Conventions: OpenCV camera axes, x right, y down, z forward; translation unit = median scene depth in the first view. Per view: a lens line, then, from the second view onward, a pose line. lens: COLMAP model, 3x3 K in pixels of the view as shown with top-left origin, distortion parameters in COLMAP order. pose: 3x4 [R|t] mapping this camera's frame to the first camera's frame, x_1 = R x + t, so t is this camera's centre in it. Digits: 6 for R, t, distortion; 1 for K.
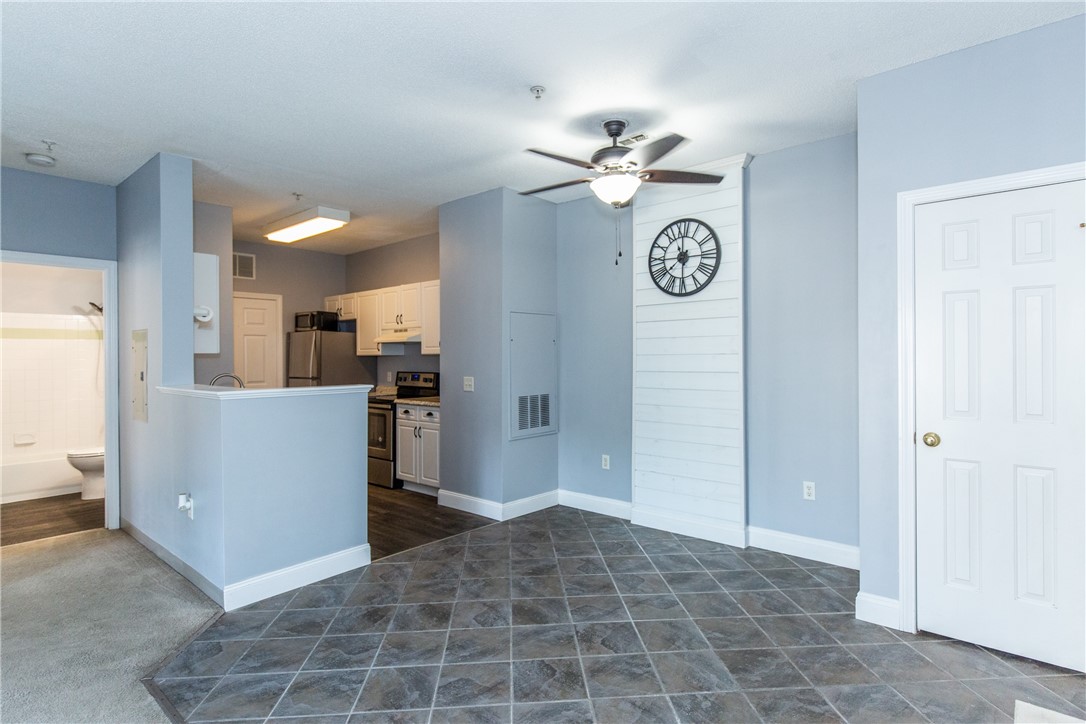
lens RADIAL K [[556.0, 0, 547.1], [0, 556.0, 357.9], [0, 0, 1]] dist [-0.001085, -0.000339]
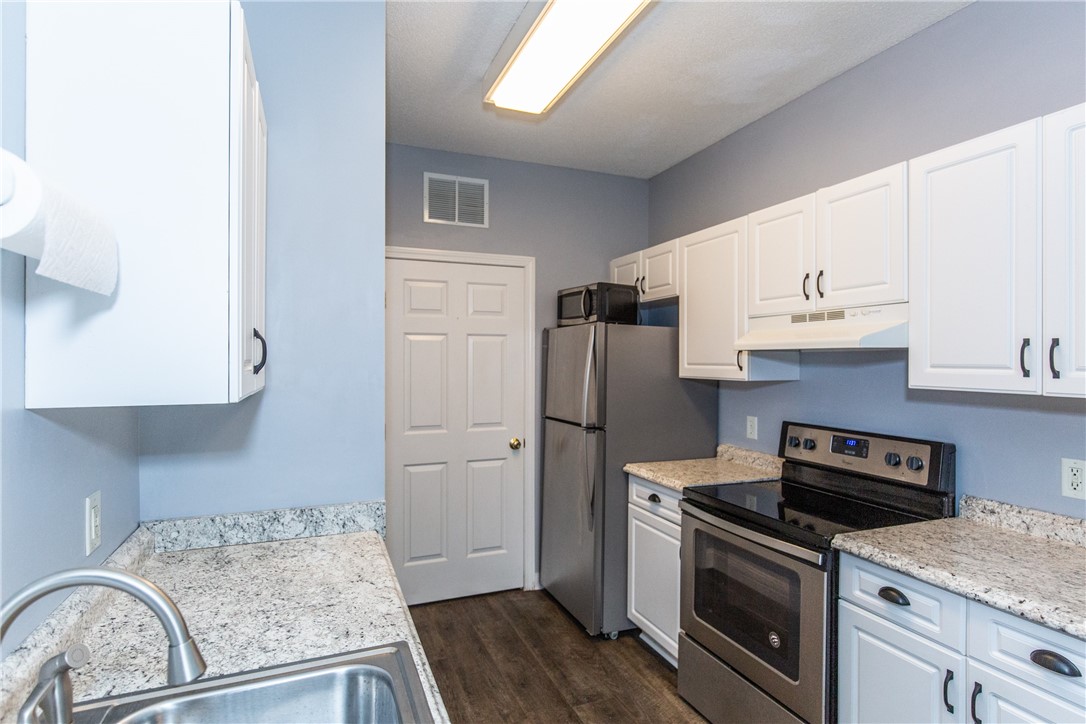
lens RADIAL K [[567.0, 0, 546.9], [0, 567.0, 357.8], [0, 0, 1]] dist [-0.000195, -0.000724]
pose [[0.892428, 0.007515, -0.451126, -0.381451], [-0.009034, 0.999958, -0.001213, -0.030812], [0.451099, 0.005158, 0.892459, 0.895164]]
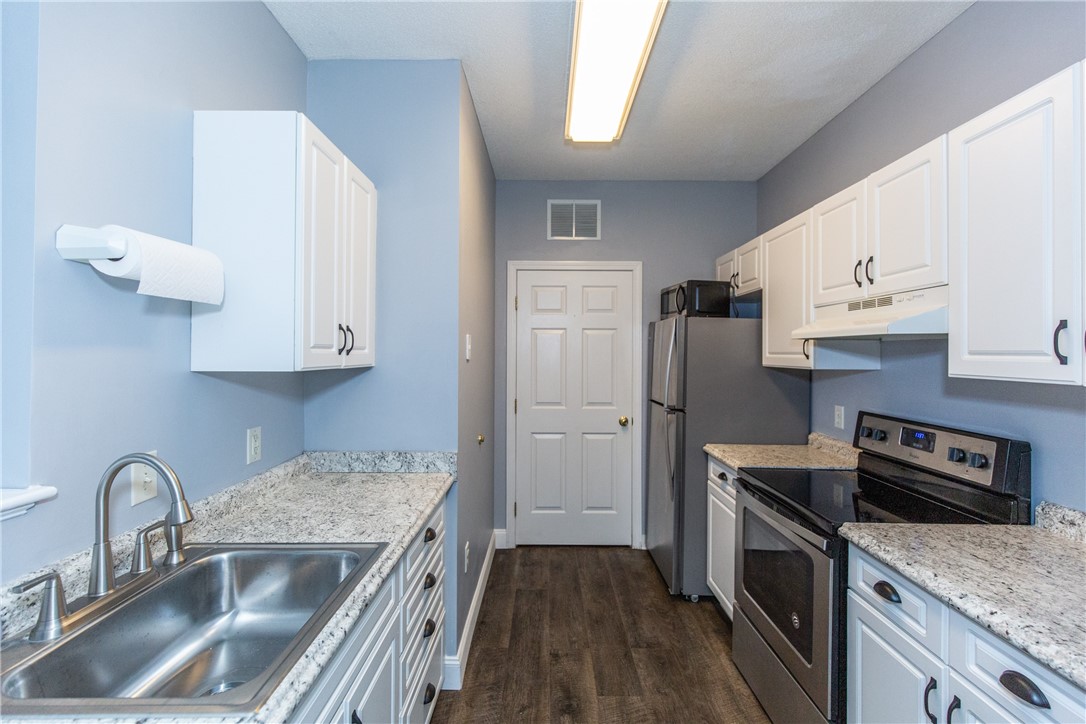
lens RADIAL K [[486.3, 0, 546.2], [0, 486.3, 346.7], [0, 0, 1]] dist [0.003039, -0.000065]
pose [[0.656816, 0.002140, -0.754047, -0.247787], [-0.011130, 0.999915, -0.006857, -0.026282], [0.753968, 0.012896, 0.656784, 0.968705]]
